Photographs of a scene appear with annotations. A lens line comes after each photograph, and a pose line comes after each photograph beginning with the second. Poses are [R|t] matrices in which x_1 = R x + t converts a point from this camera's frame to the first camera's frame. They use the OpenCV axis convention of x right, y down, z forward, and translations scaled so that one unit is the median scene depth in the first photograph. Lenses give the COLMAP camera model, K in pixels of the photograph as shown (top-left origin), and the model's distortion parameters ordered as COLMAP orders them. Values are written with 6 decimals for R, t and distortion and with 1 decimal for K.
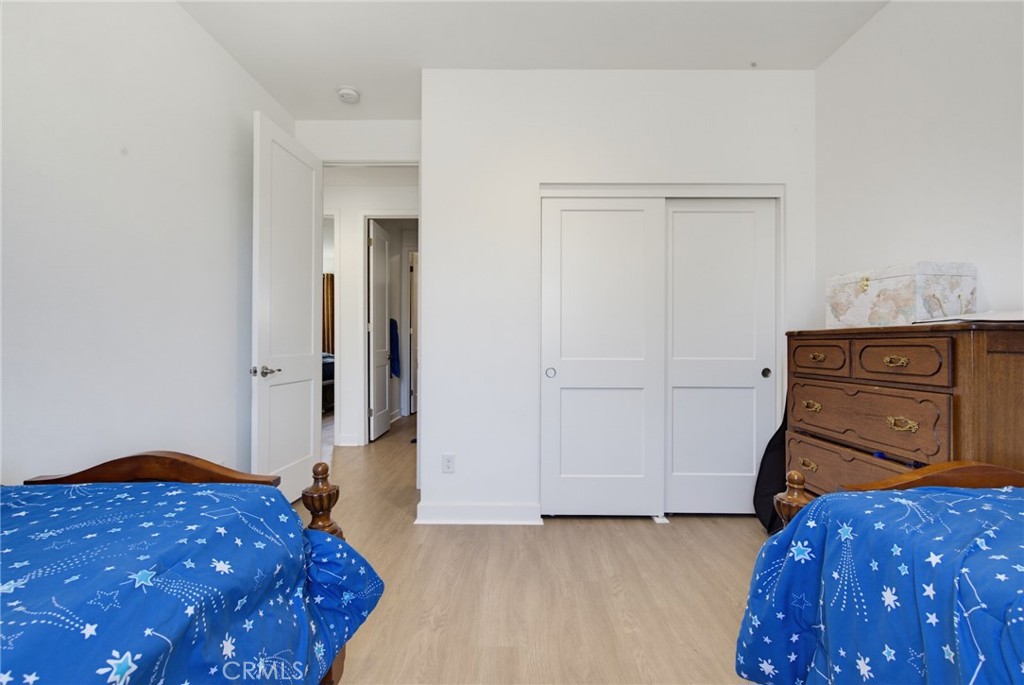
lens RADIAL K [[465.8, 0, 513.4], [0, 465.8, 340.2], [0, 0, 1]] dist [0.011420, -0.001061]
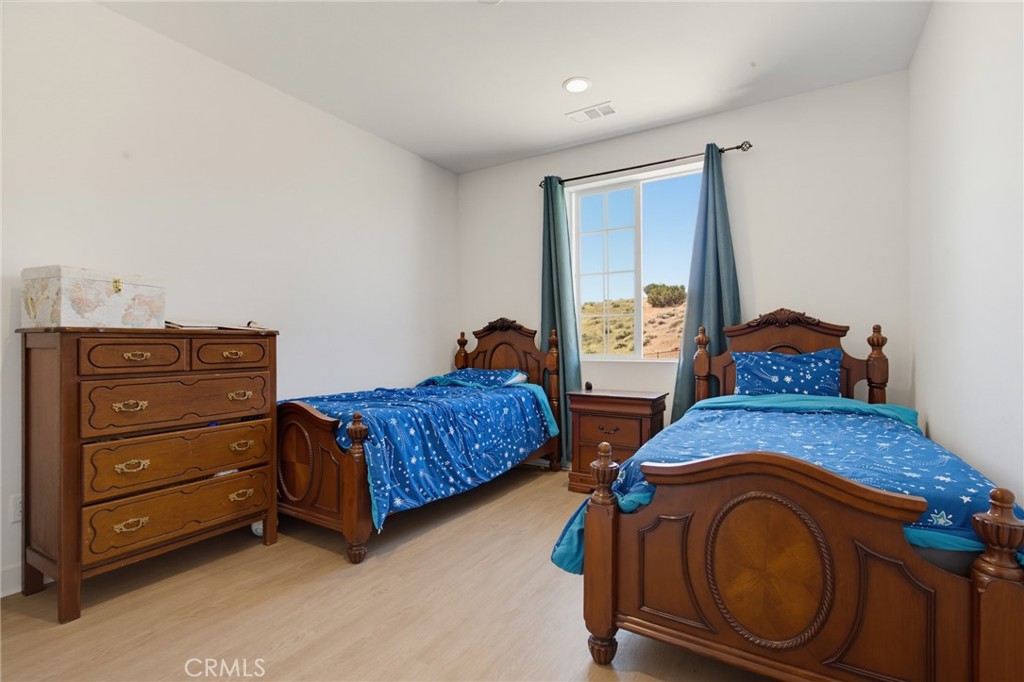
lens RADIAL K [[481.1, 0, 512.2], [0, 481.1, 341.1], [0, 0, 1]] dist [0.003942, 0.000619]
pose [[-0.852956, 0.000260, 0.521983, -0.583803], [-0.000646, 0.999999, -0.001554, 0.005735], [-0.521983, -0.001663, -0.852954, 1.499875]]
